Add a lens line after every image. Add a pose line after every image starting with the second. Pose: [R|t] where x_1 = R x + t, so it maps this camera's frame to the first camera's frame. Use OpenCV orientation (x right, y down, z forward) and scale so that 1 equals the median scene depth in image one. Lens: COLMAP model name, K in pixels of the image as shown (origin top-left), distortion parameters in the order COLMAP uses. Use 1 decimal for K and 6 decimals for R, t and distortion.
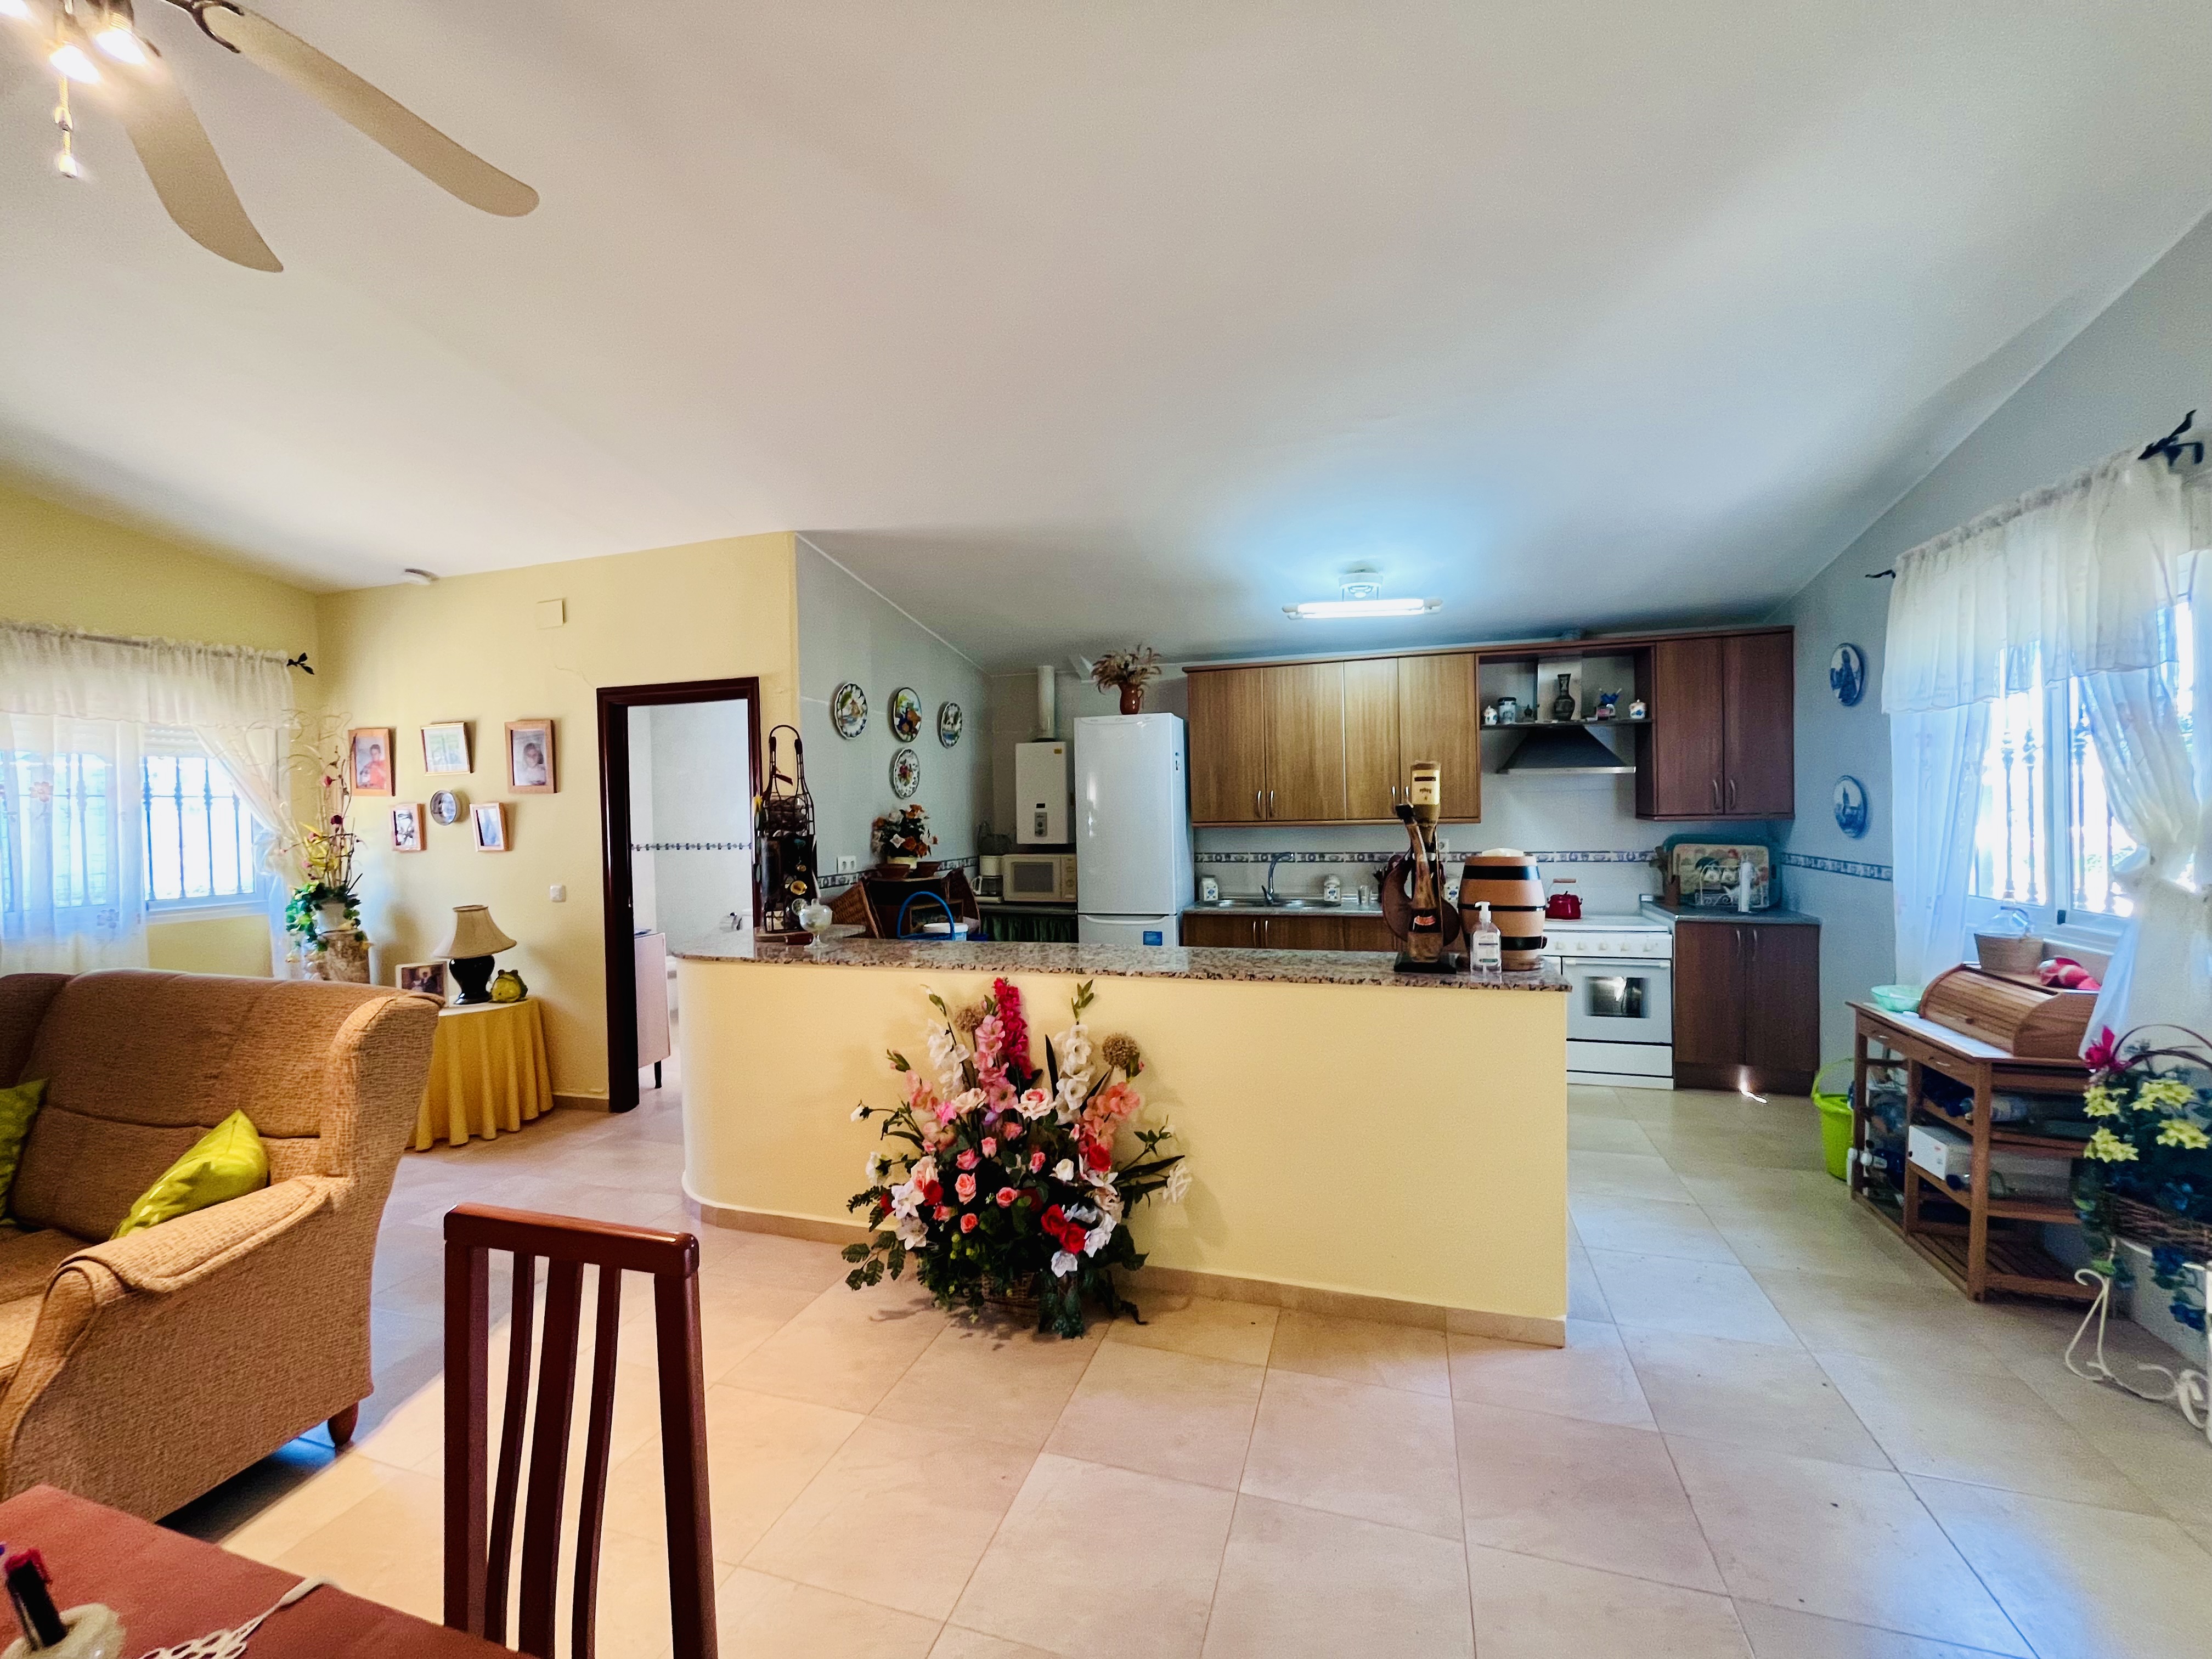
lens RADIAL K [[894.7, 0, 1111.9], [0, 894.7, 823.5], [0, 0, 1]] dist [-0.002649, 0.000047]
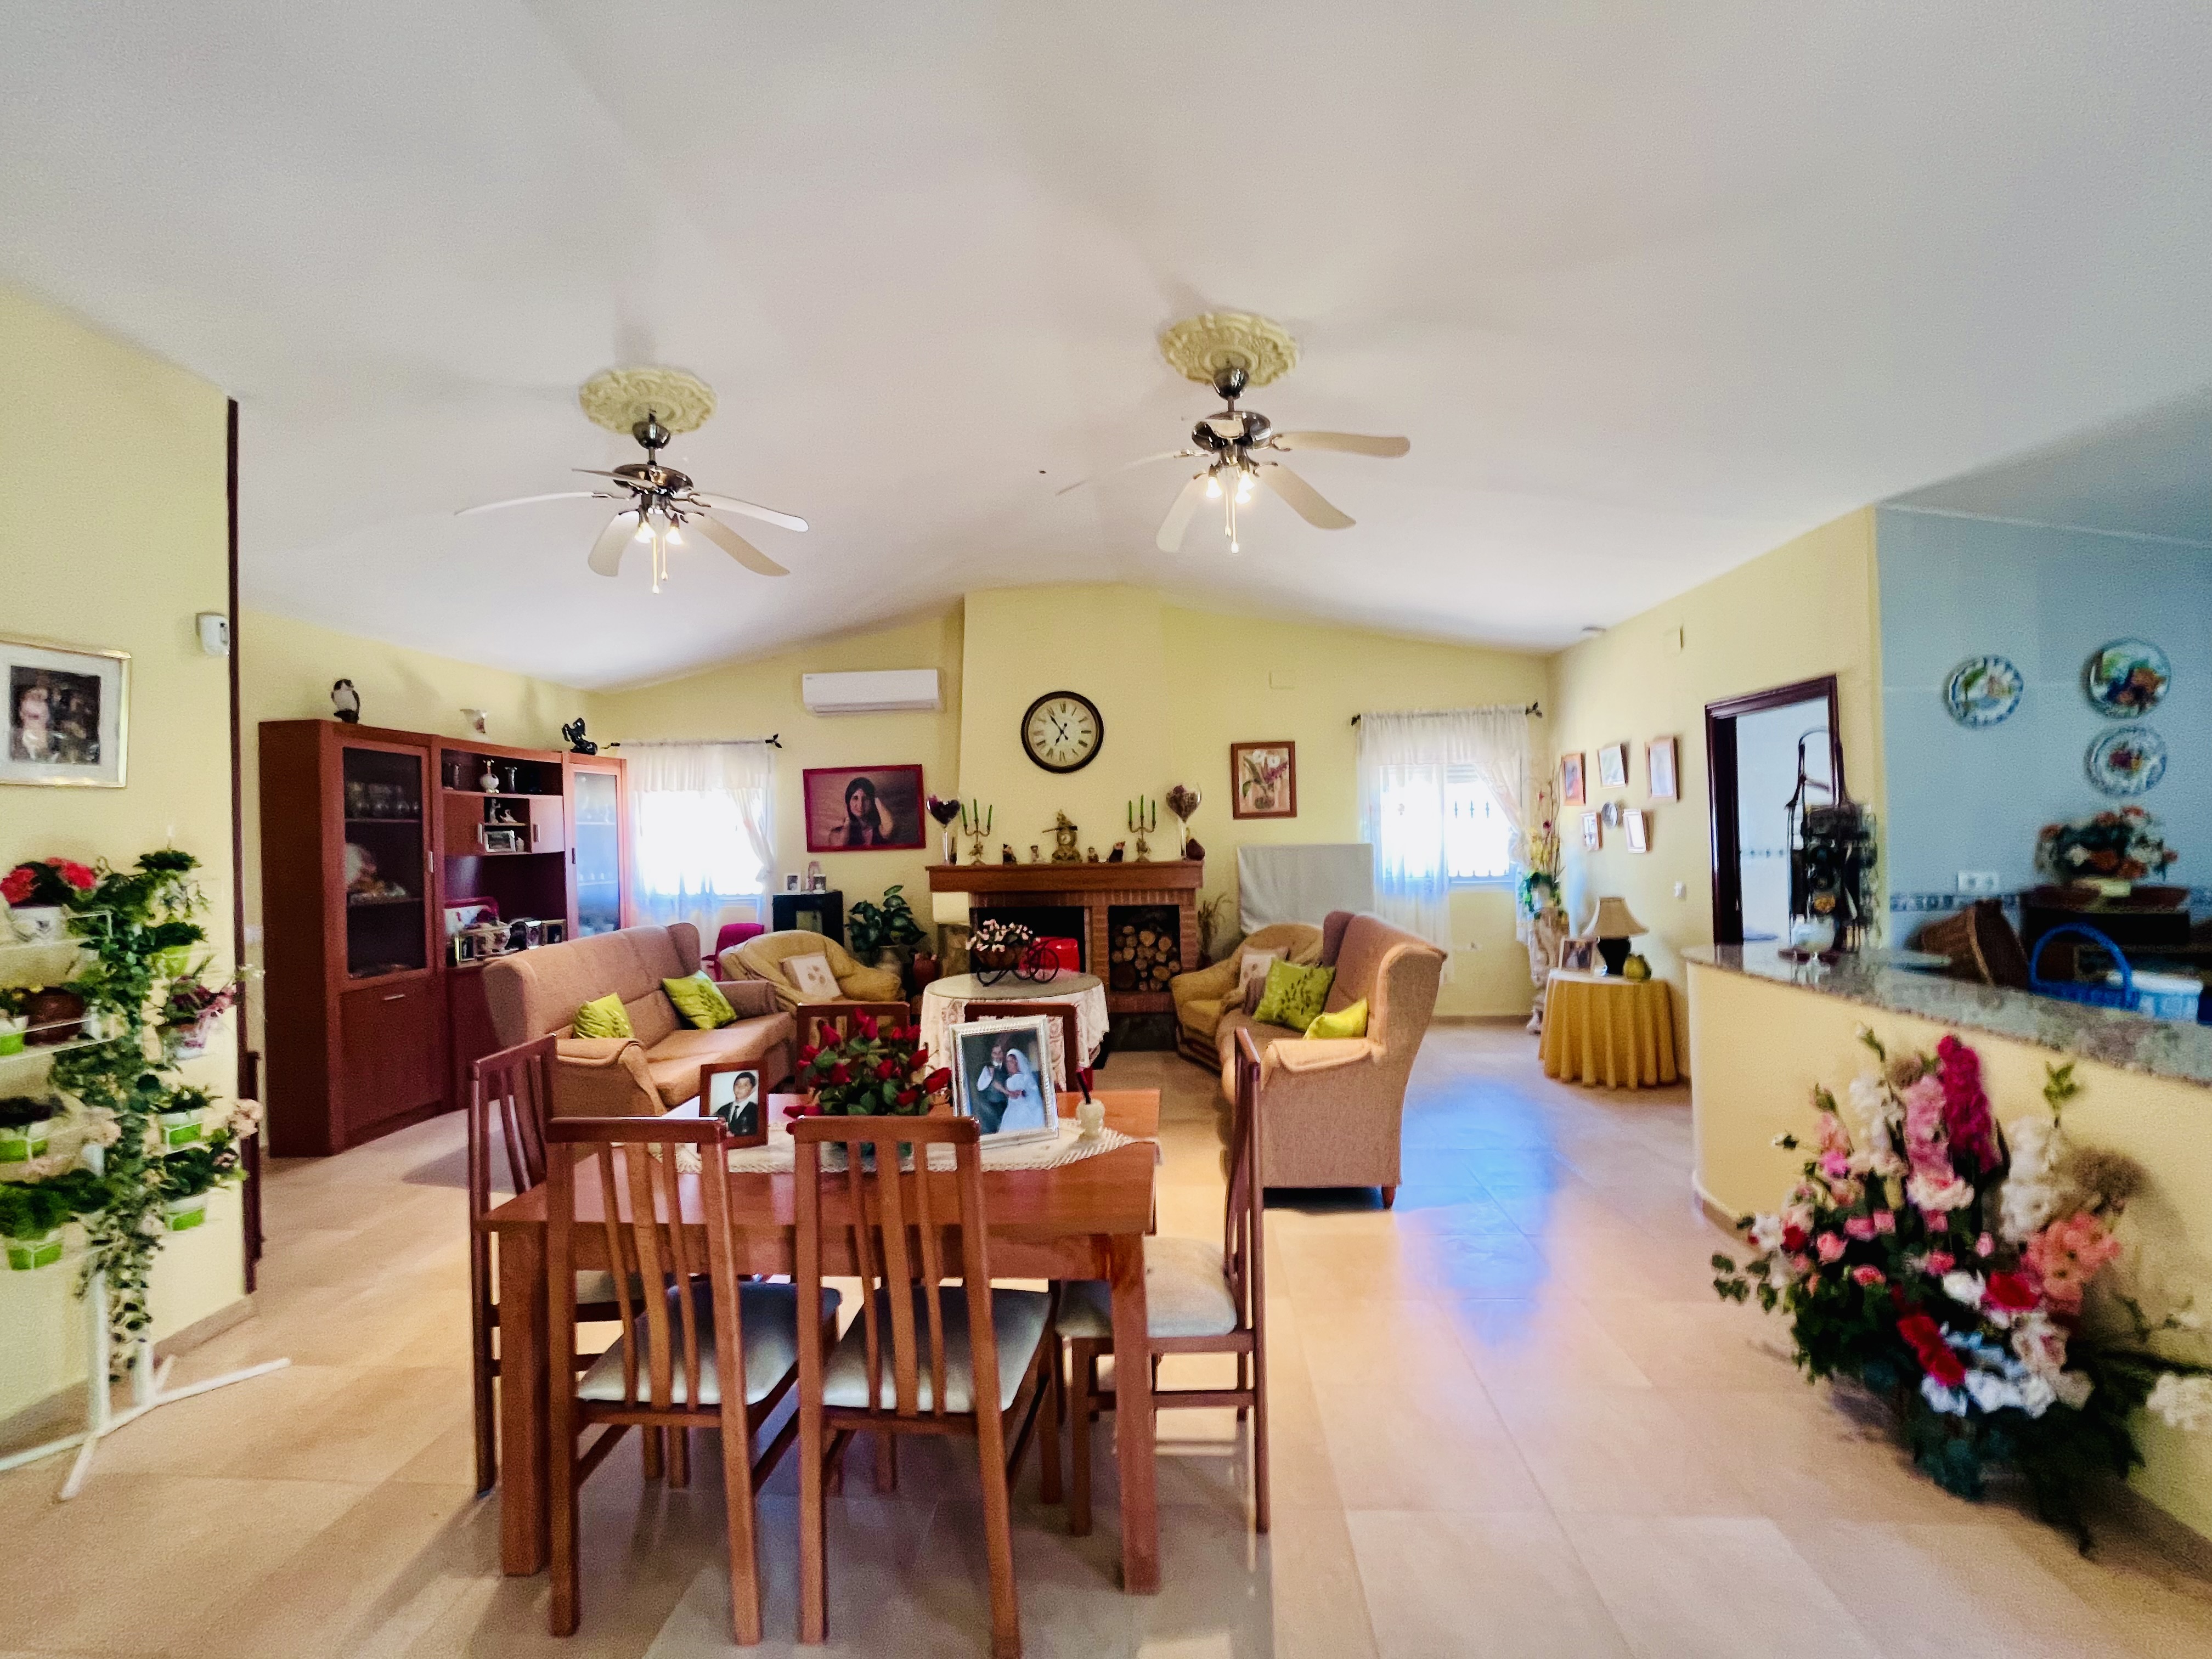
lens RADIAL K [[894.7, 0, 1111.5], [0, 894.7, 824.8], [0, 0, 1]] dist [-0.002649, 0.000047]
pose [[0.231551, 0.003403, -0.972817, 0.298279], [0.007112, 0.999961, 0.005191, -0.015757], [0.972797, -0.008121, 0.231518, 0.051229]]
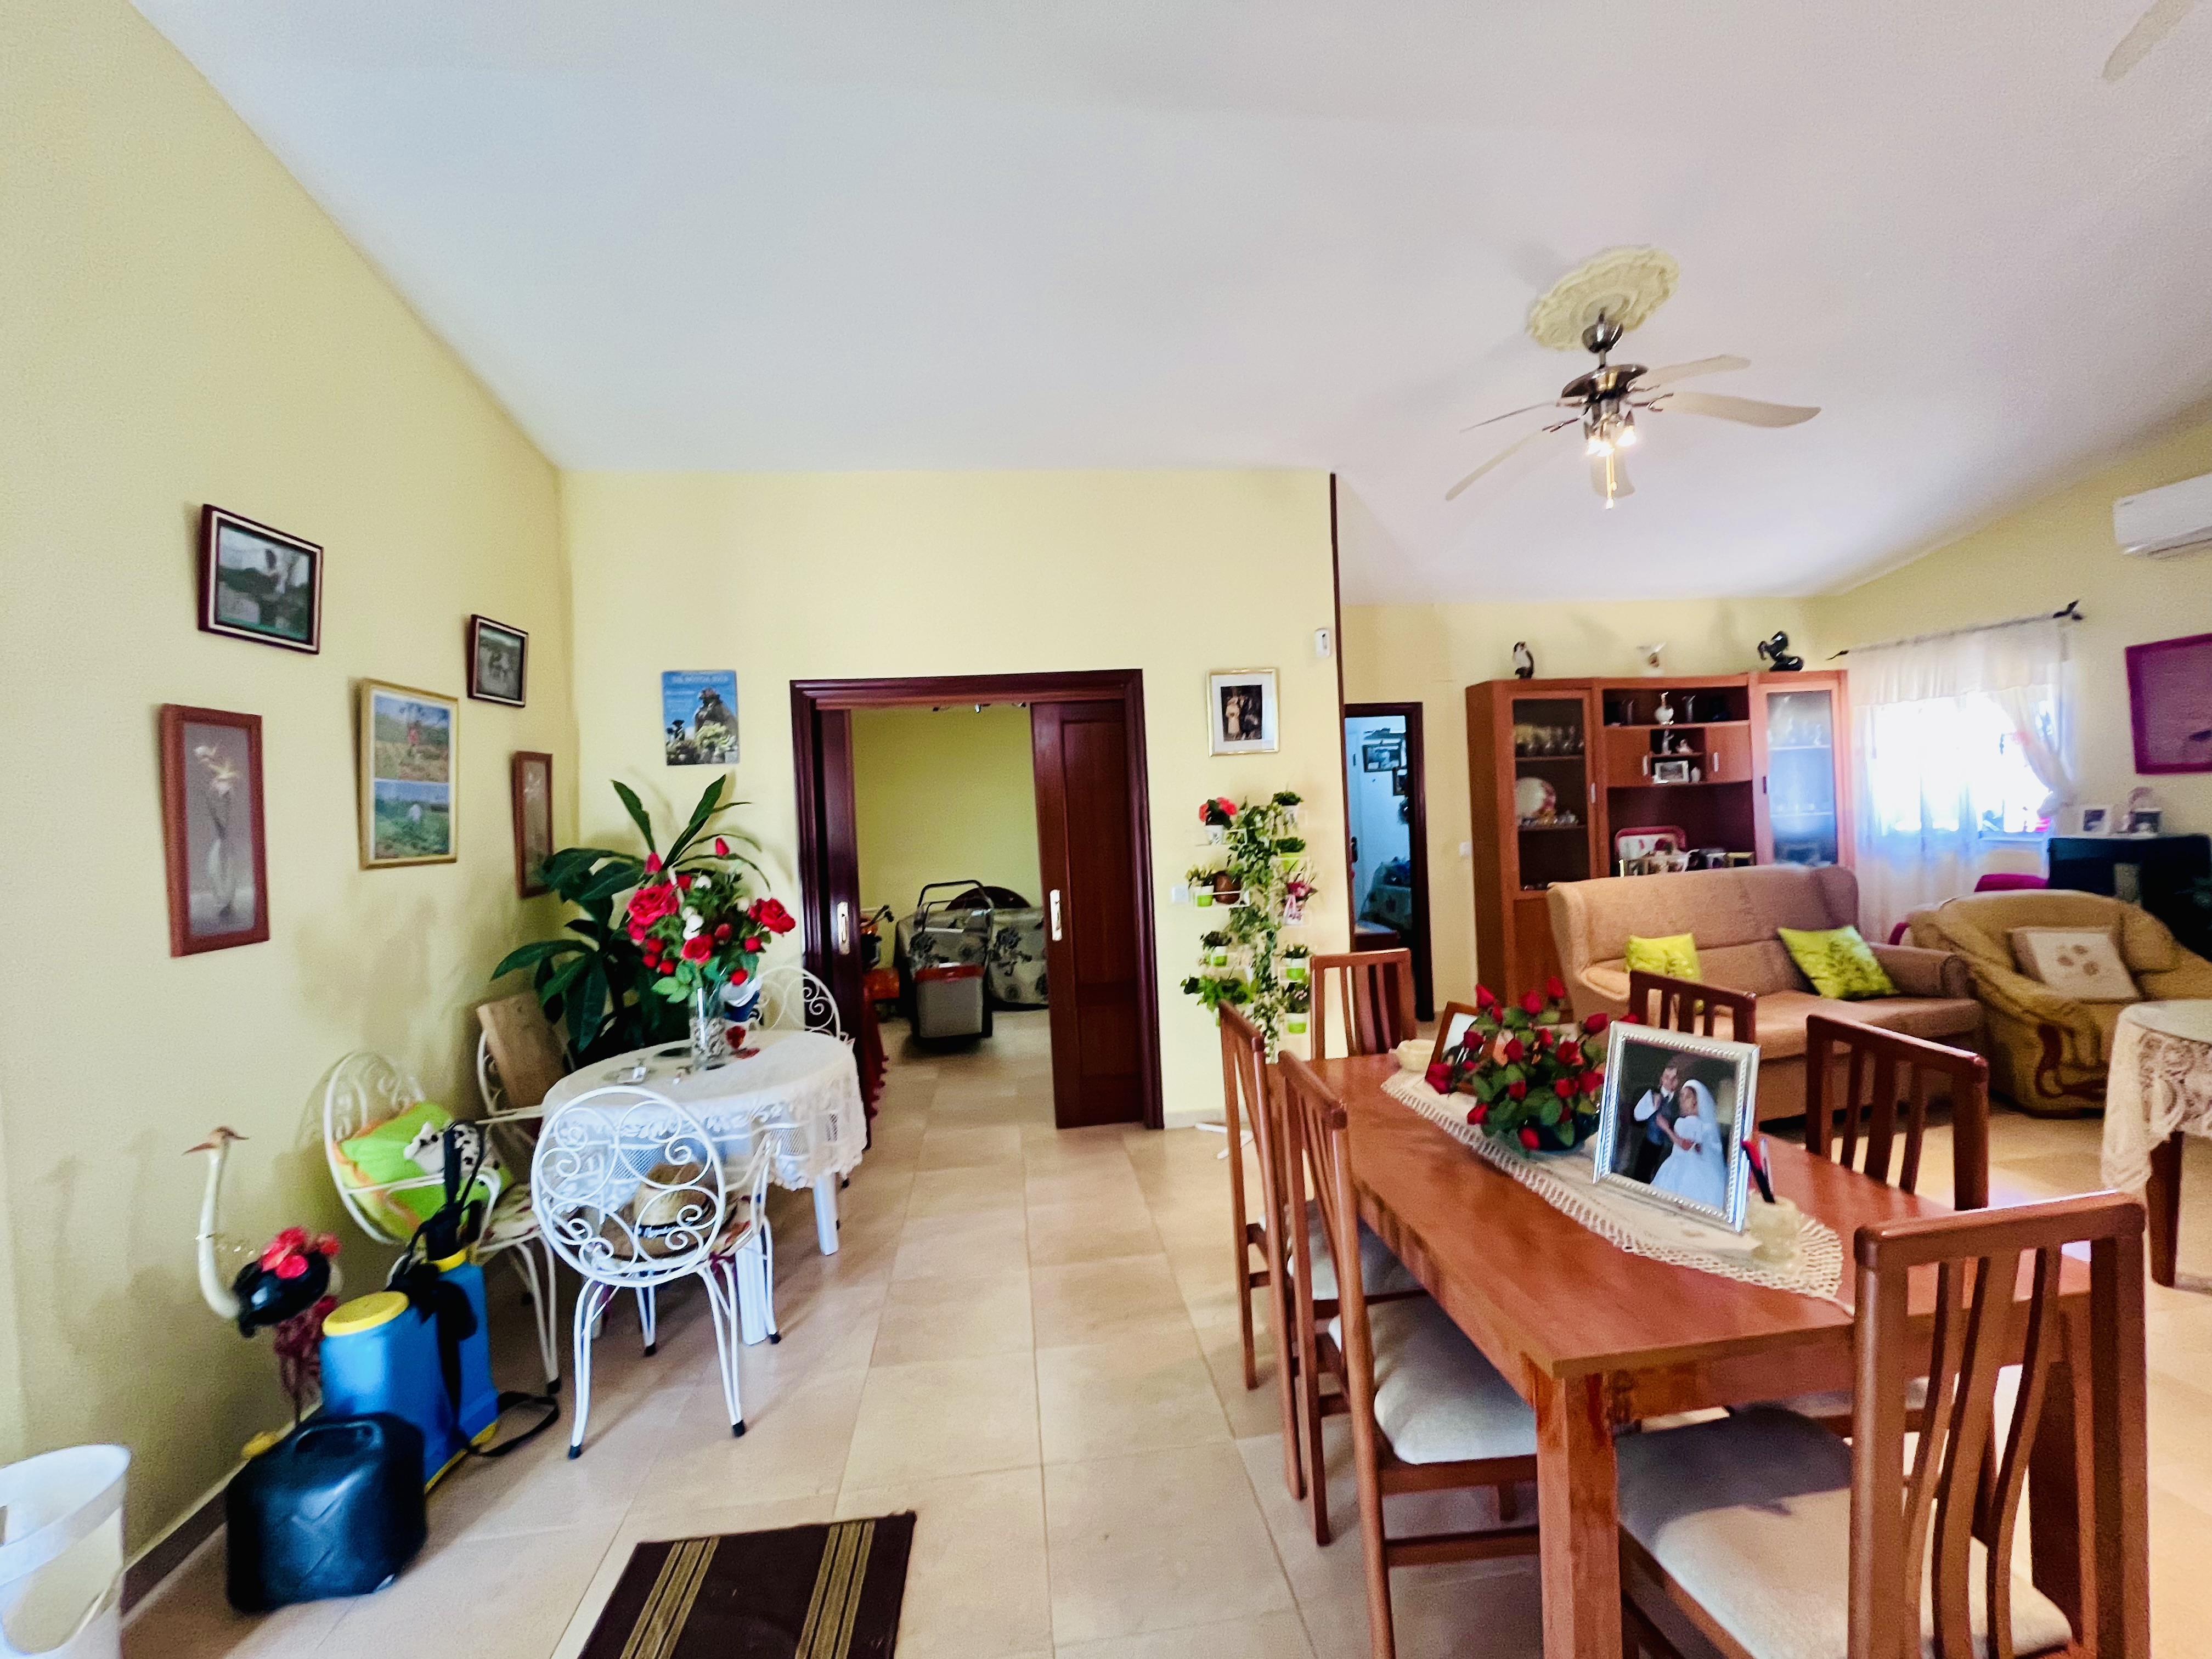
lens RADIAL K [[894.7, 0, 1111.8], [0, 894.7, 825.5], [0, 0, 1]] dist [-0.002649, 0.000047]
pose [[-0.906232, 0.068387, -0.417213, 0.137482], [0.057174, 0.997589, 0.039331, -0.011819], [0.418897, 0.011789, -0.907957, 0.329811]]
